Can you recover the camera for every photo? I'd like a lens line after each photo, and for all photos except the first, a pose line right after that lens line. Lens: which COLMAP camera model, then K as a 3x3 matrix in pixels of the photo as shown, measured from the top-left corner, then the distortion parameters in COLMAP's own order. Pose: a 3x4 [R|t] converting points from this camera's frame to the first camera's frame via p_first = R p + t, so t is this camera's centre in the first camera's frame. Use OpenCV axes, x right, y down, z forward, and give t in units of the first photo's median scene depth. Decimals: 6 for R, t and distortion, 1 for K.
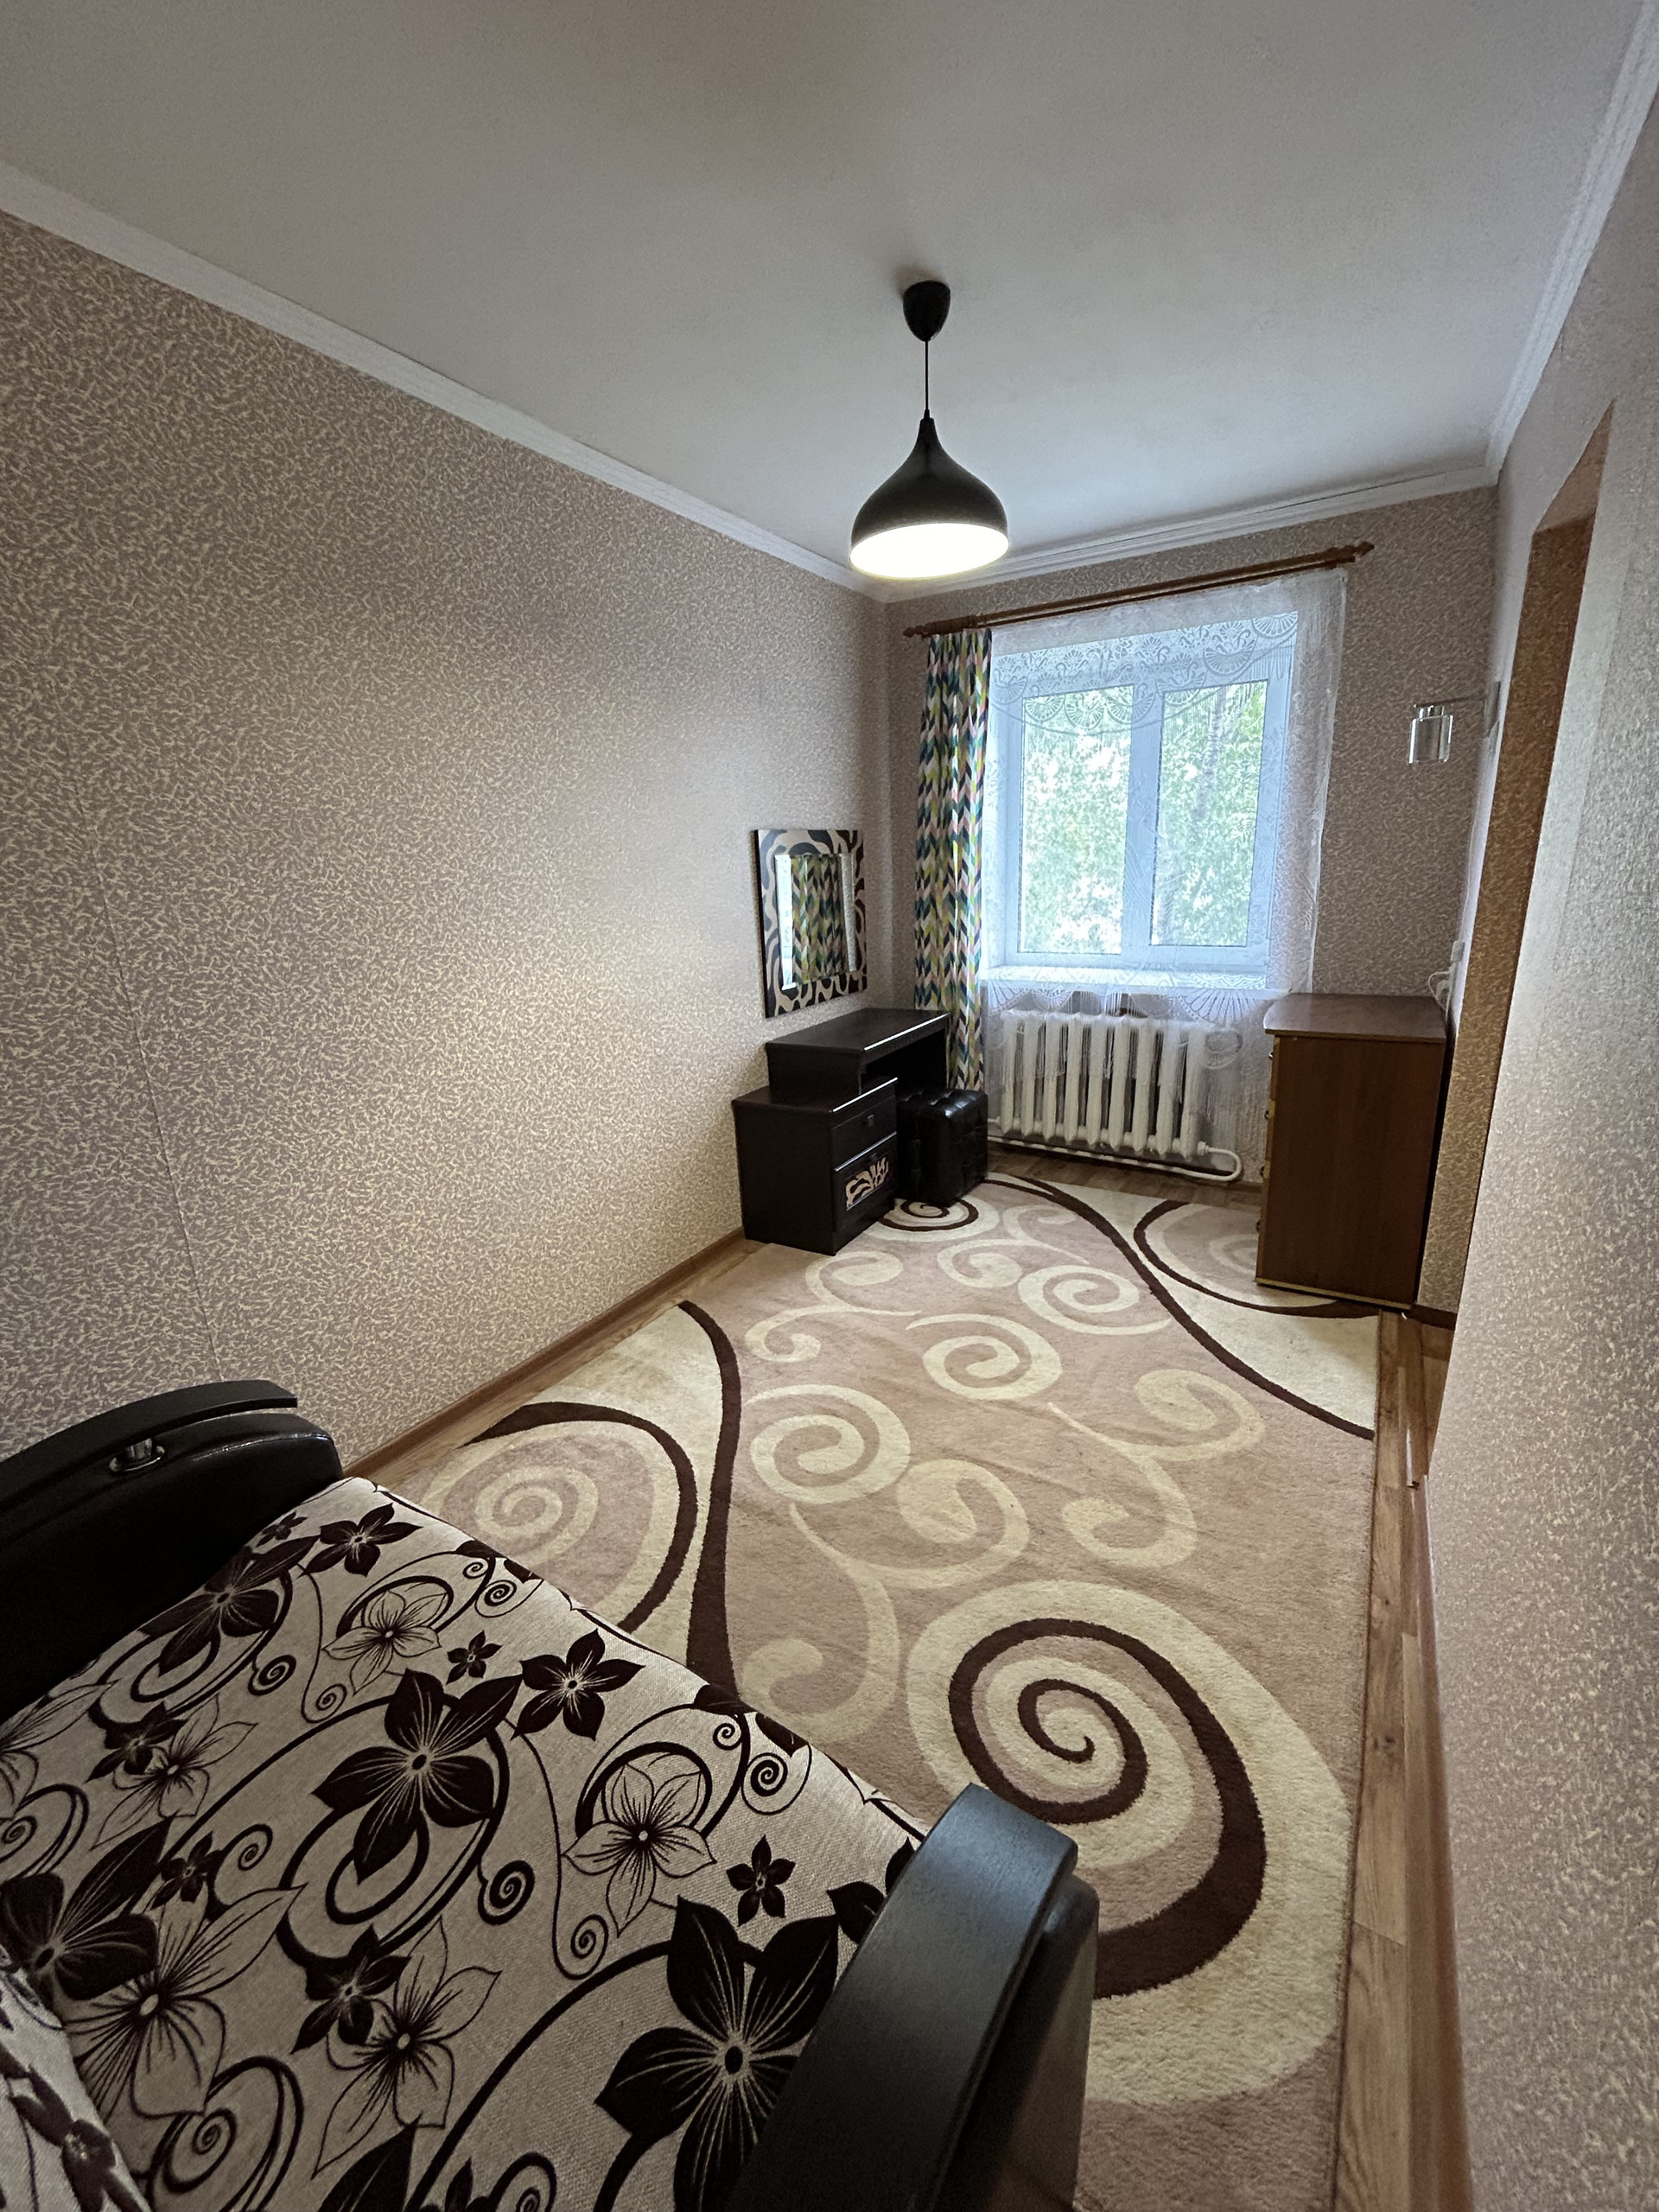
lens RADIAL K [[903.6, 0, 830.8], [0, 903.6, 1103.1], [0, 0, 1]] dist [0.001228, -0.000337]
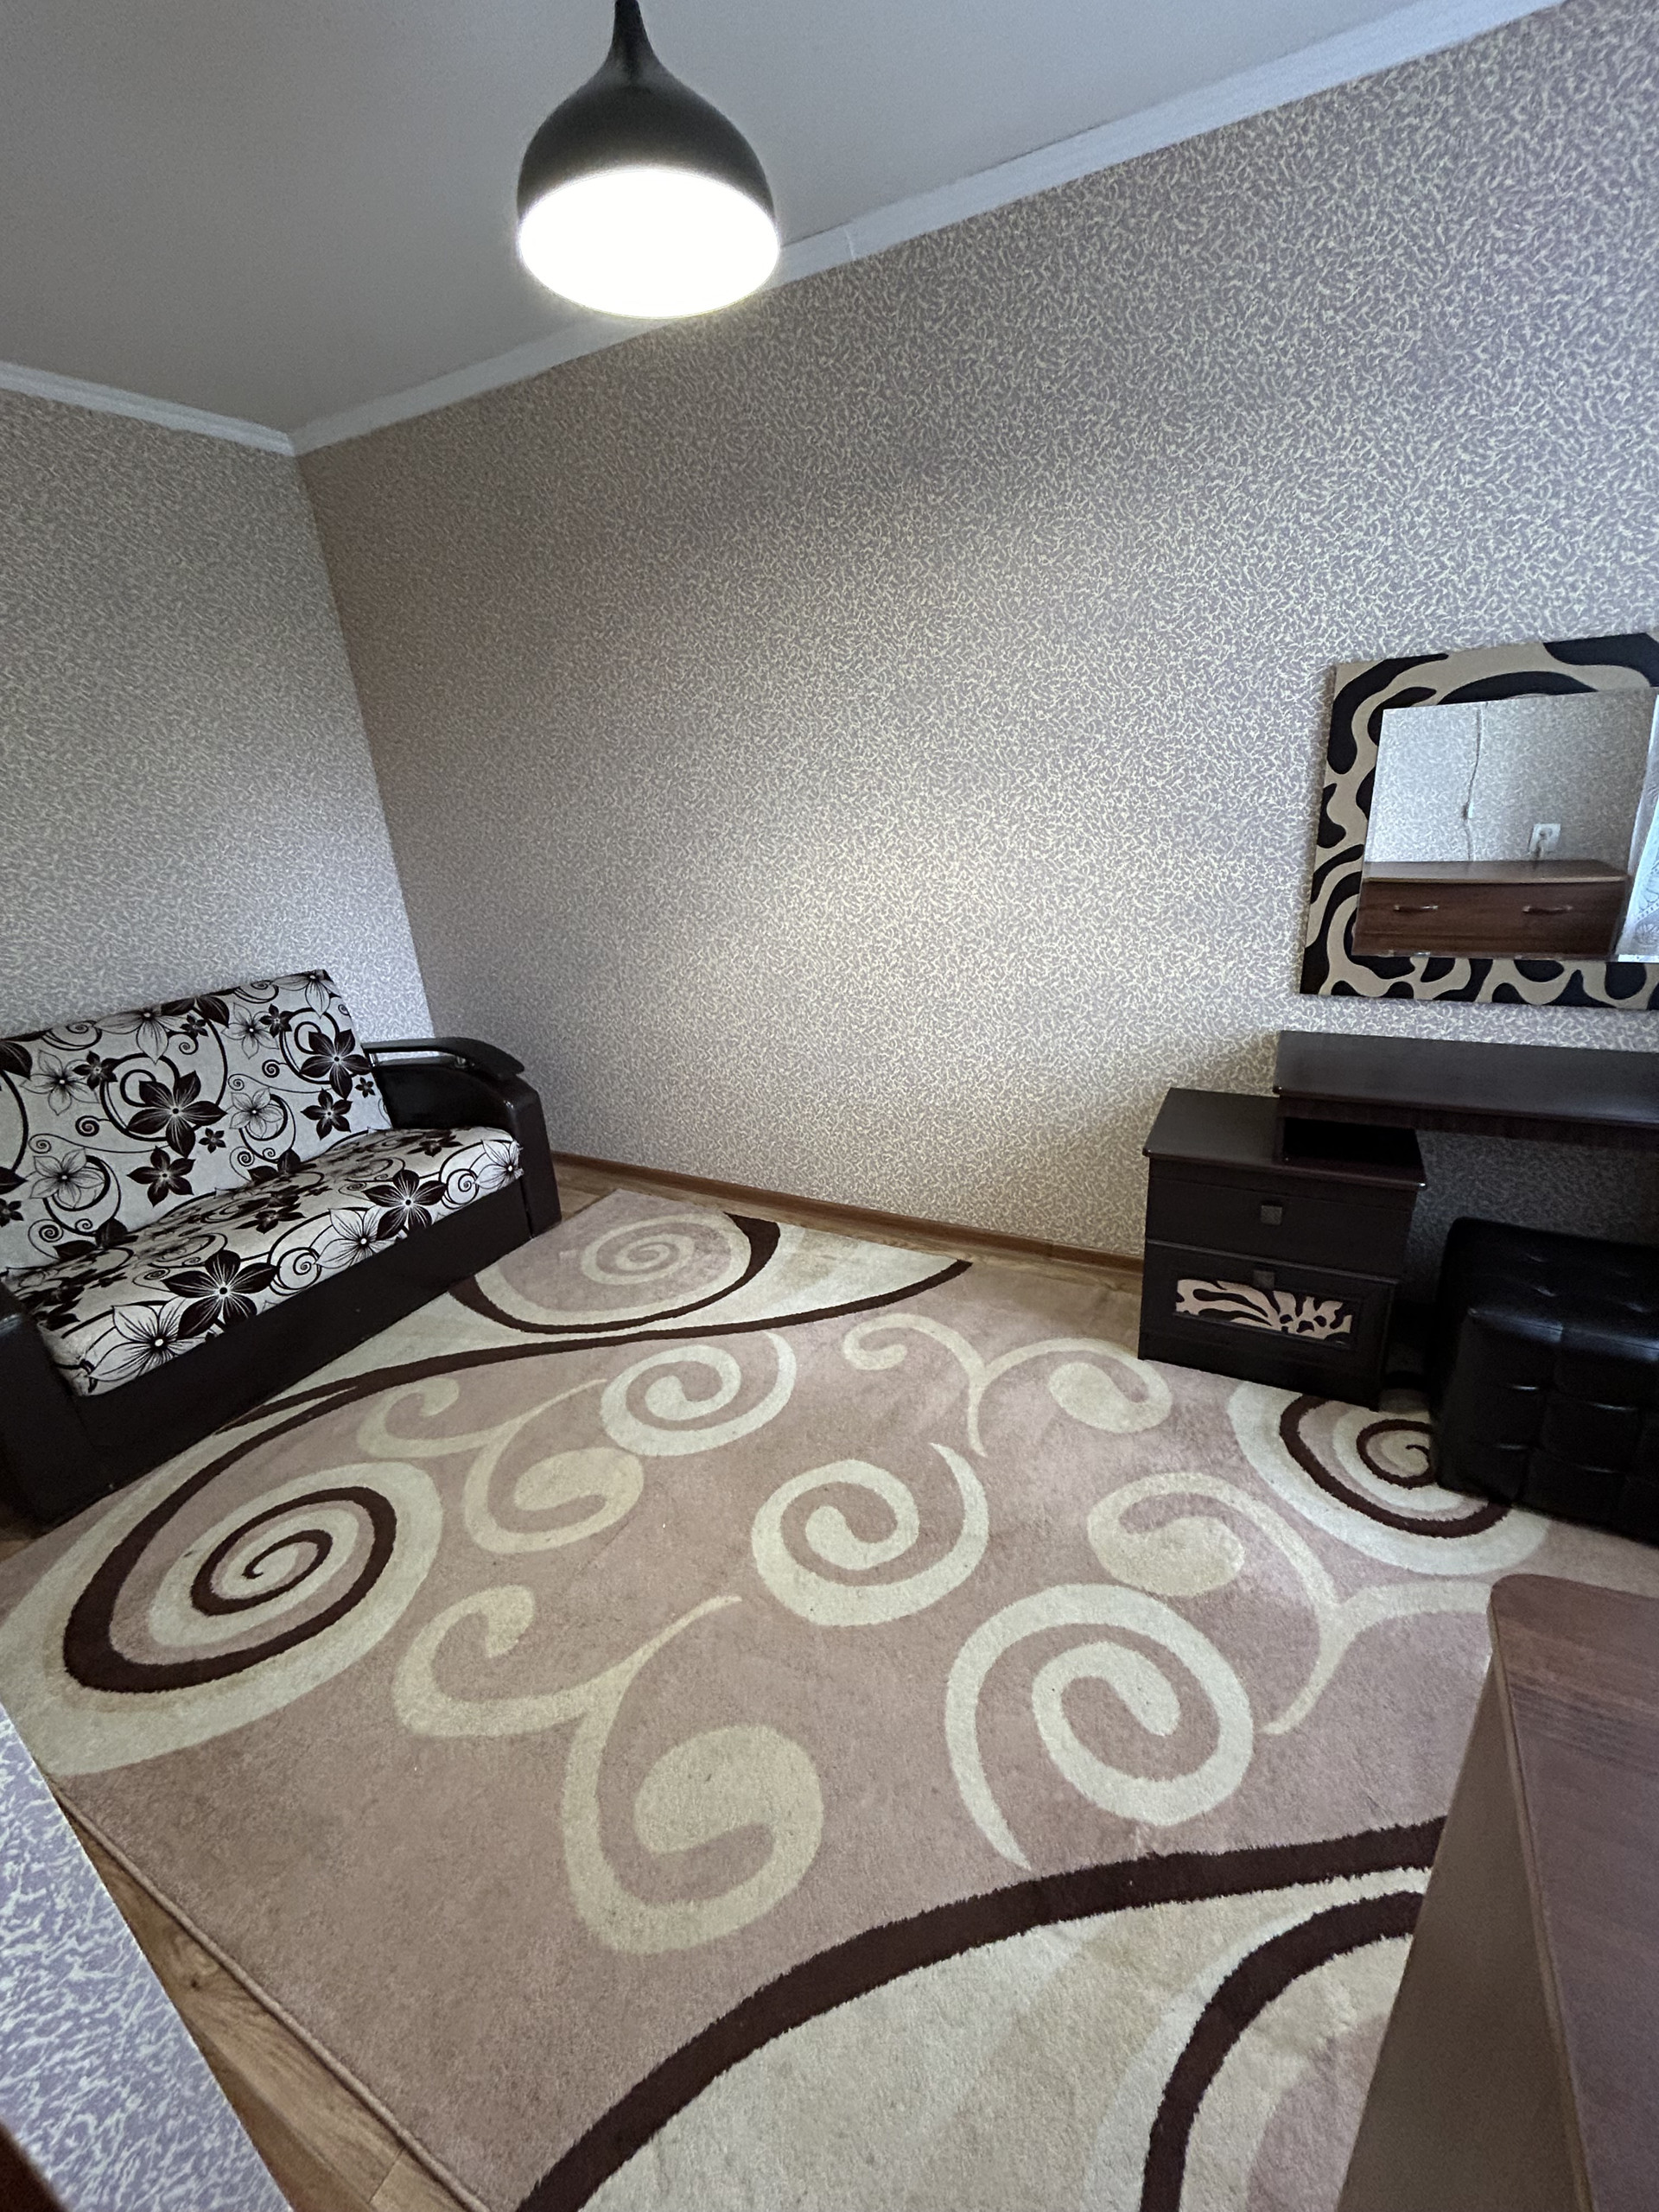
lens RADIAL K [[903.6, 0, 830.8], [0, 903.6, 1103.1], [0, 0, 1]] dist [0.001228, -0.000337]
pose [[0.051916, 0.381124, -0.923065, 0.633432], [-0.201912, 0.909228, 0.364055, -0.233290], [0.978027, 0.167478, 0.124157, 0.797334]]
